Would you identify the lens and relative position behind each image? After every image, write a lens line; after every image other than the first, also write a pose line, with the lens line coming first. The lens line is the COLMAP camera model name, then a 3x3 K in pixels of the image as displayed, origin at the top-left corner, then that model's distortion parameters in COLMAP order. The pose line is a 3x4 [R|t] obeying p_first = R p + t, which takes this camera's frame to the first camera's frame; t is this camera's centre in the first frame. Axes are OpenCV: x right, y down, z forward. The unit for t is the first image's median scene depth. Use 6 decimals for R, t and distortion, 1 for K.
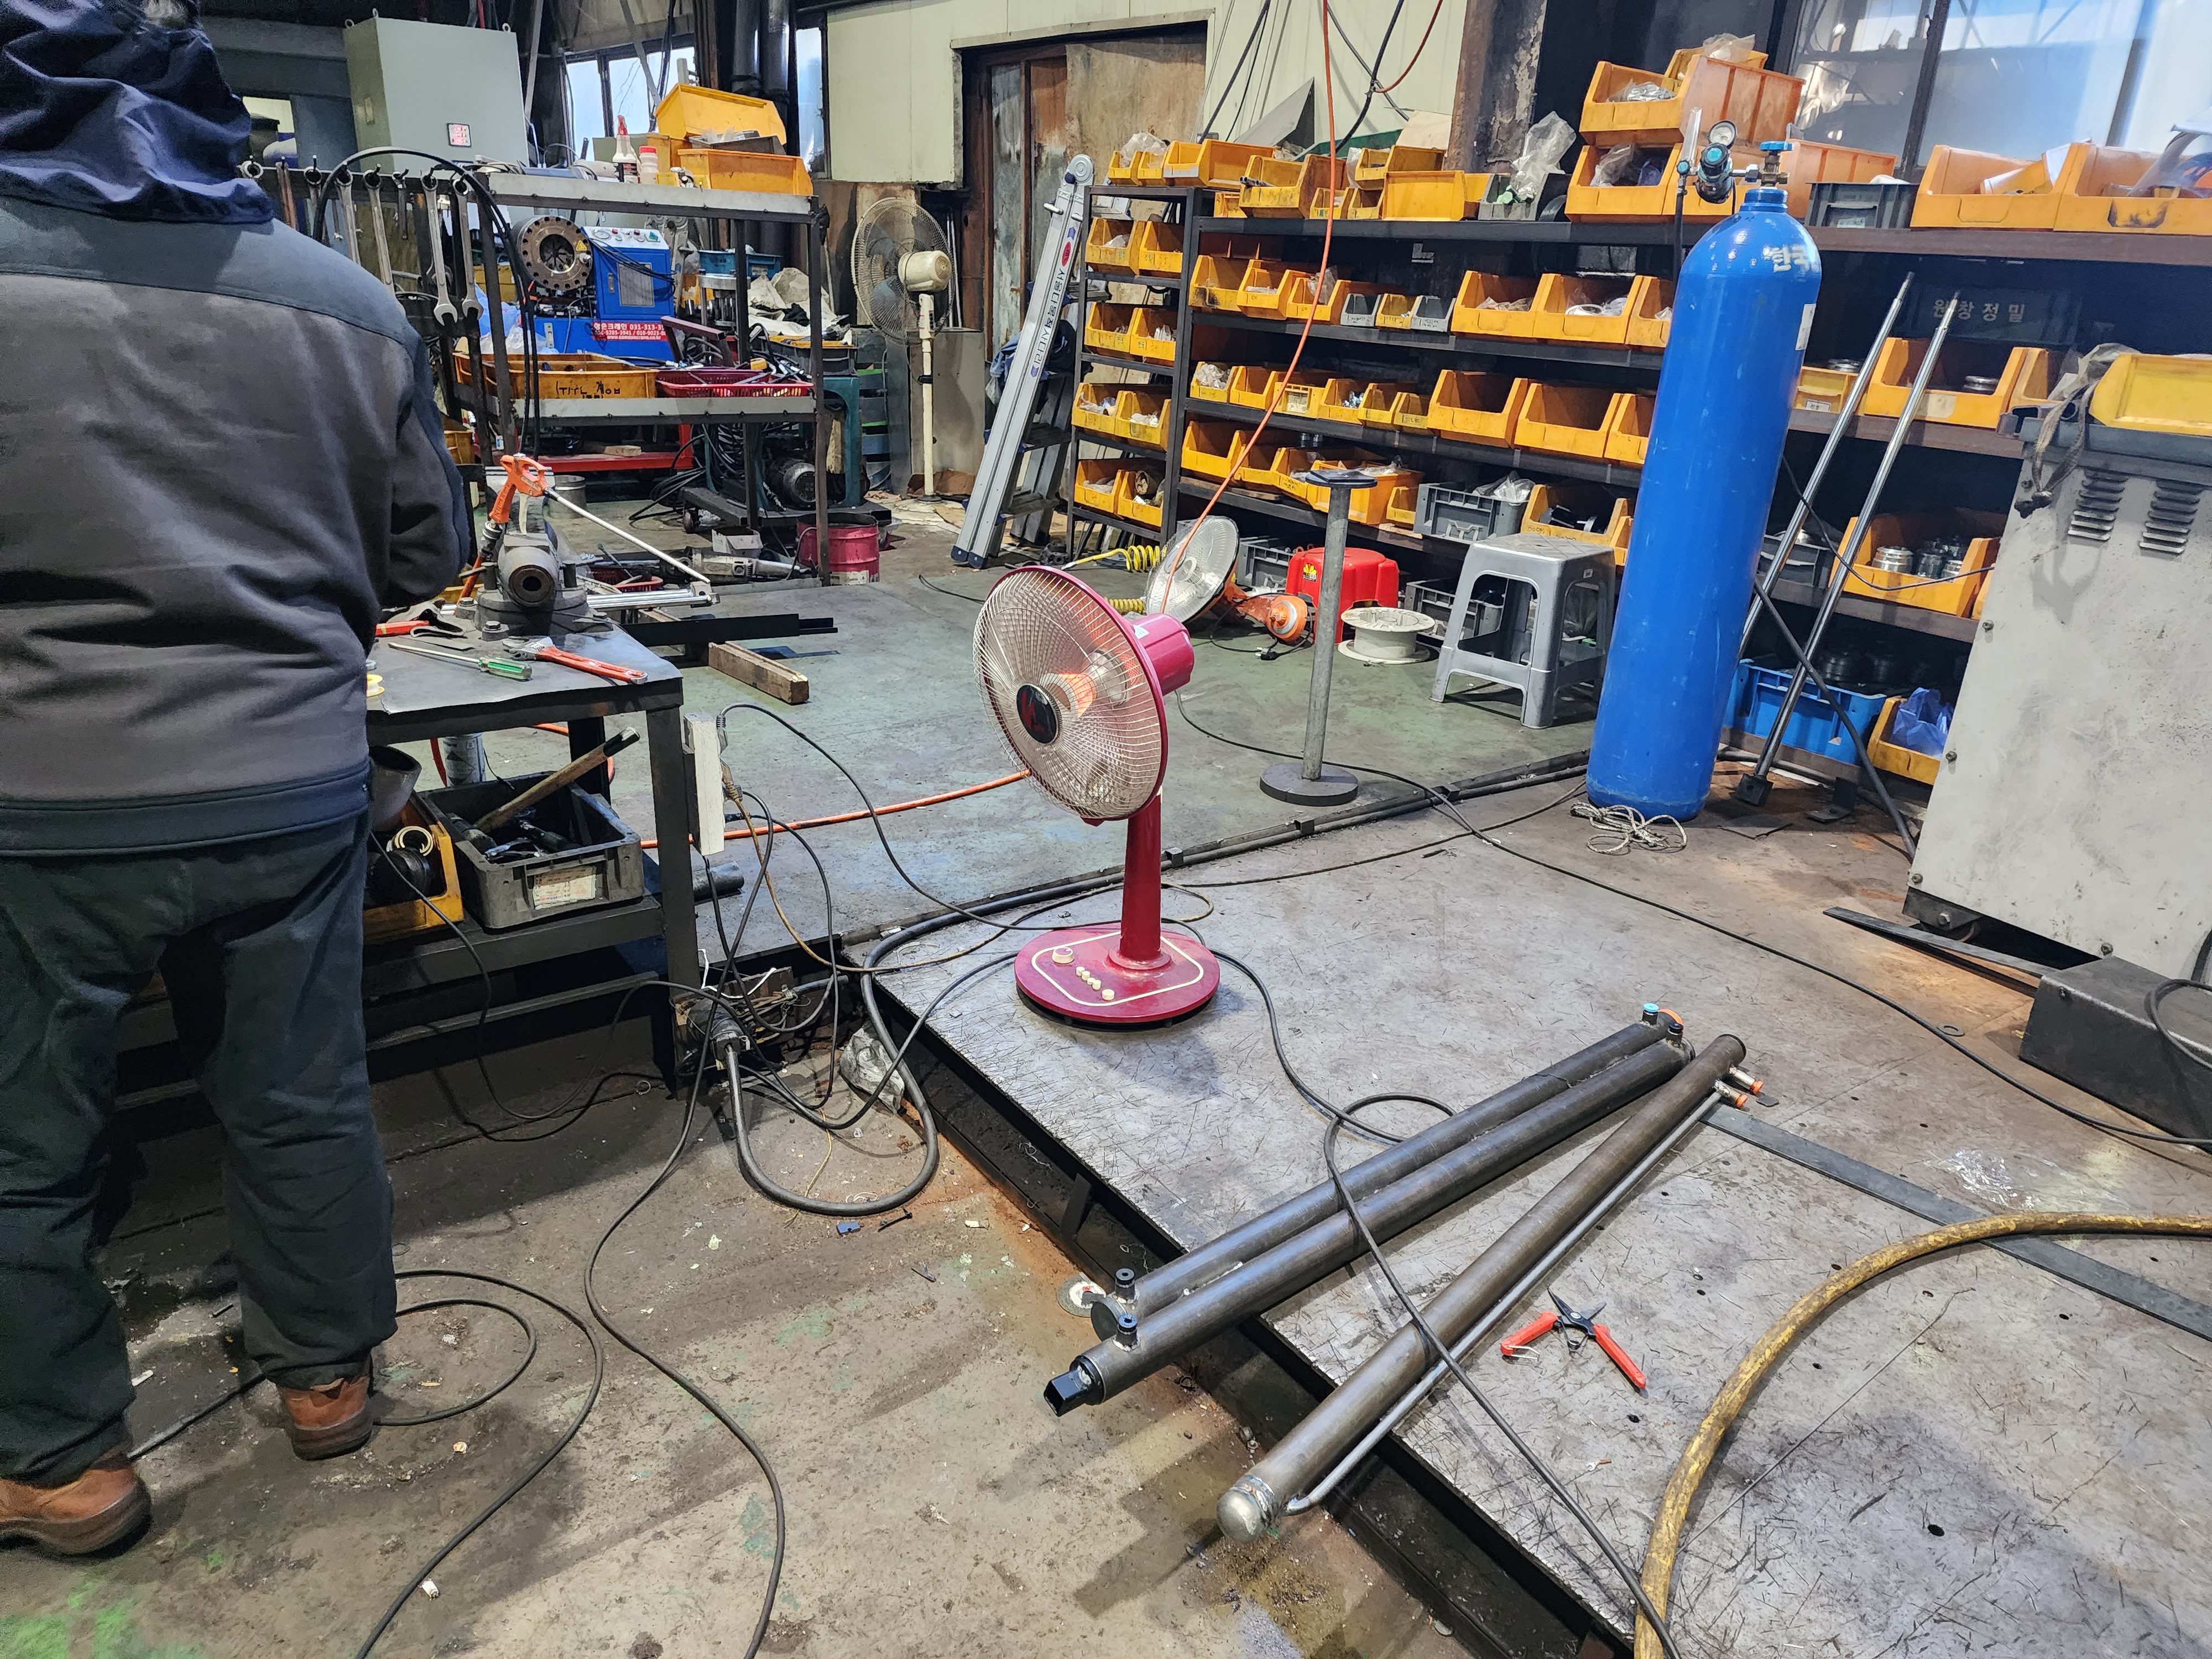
lens RADIAL K [[1487.5, 0, 1126.0], [0, 1487.5, 852.7], [0, 0, 1]] dist [0.089999, -0.082486]
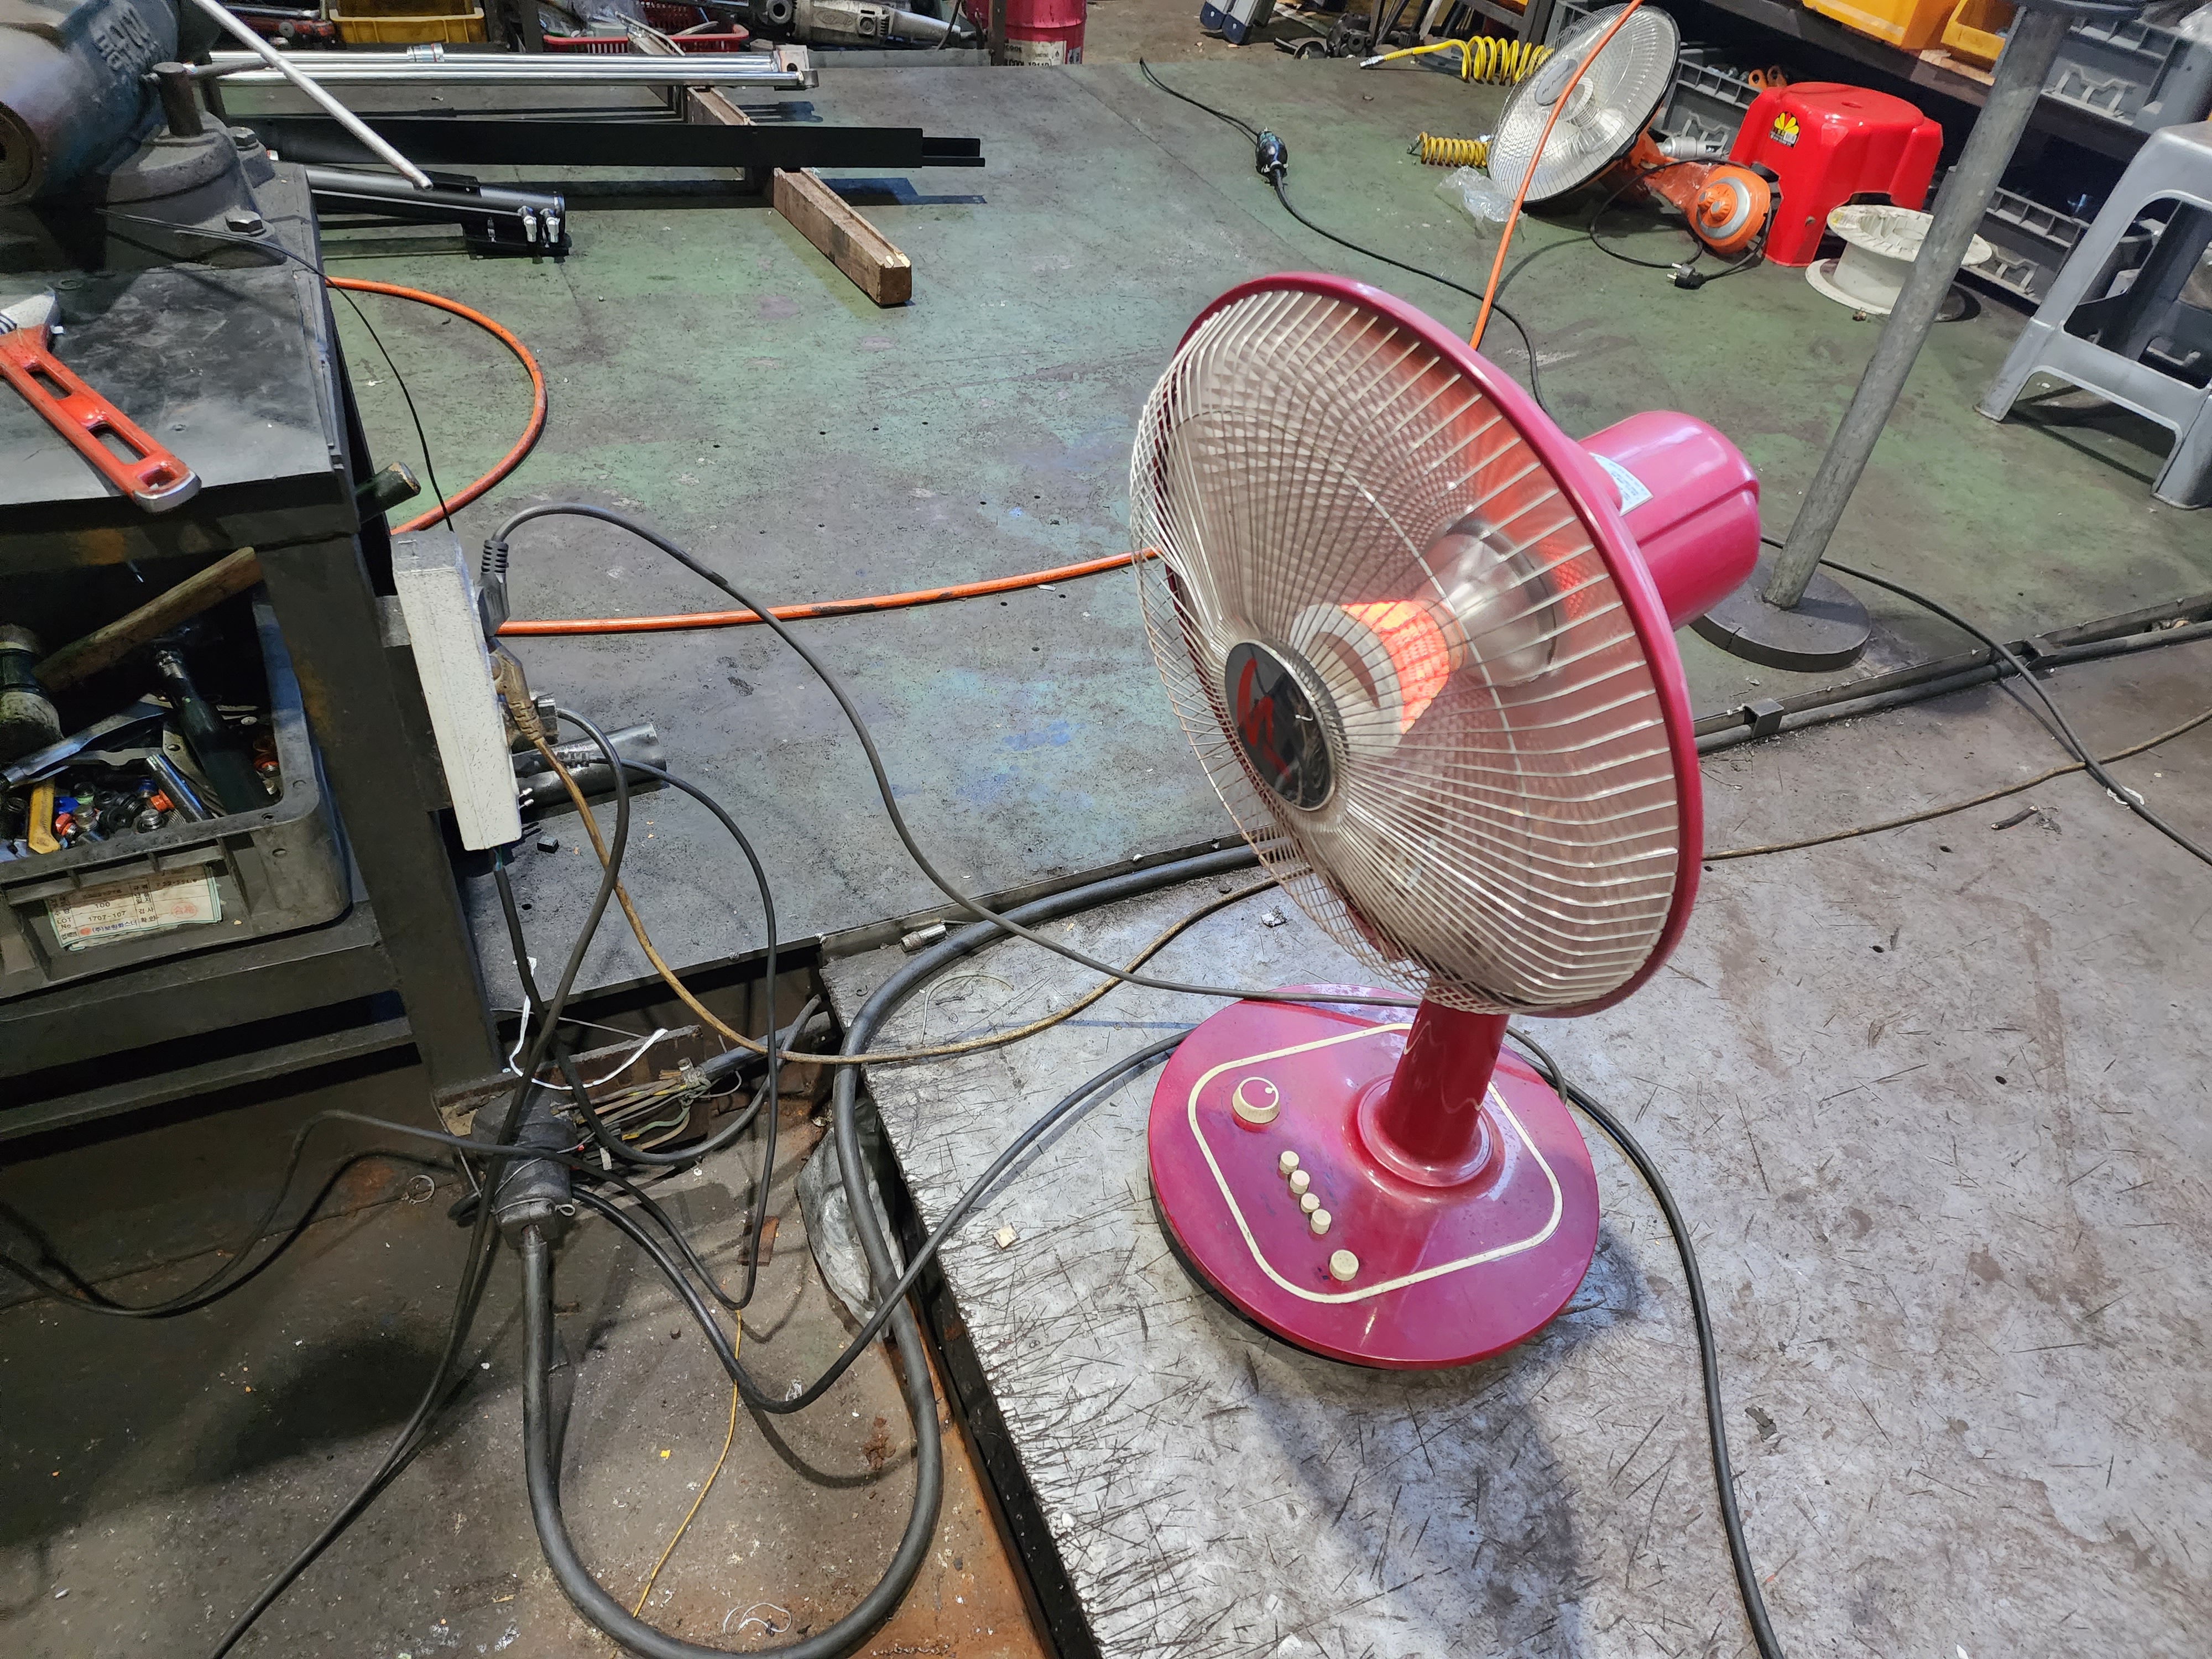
lens RADIAL K [[1499.4, 0, 1114.2], [0, 1499.4, 839.7], [0, 0, 1]] dist [0.075236, -0.080227]
pose [[0.980968, 0.160290, -0.109588, -0.030879], [-0.118869, 0.942016, 0.313808, -0.097215], [0.153534, -0.294809, 0.943141, 0.372017]]
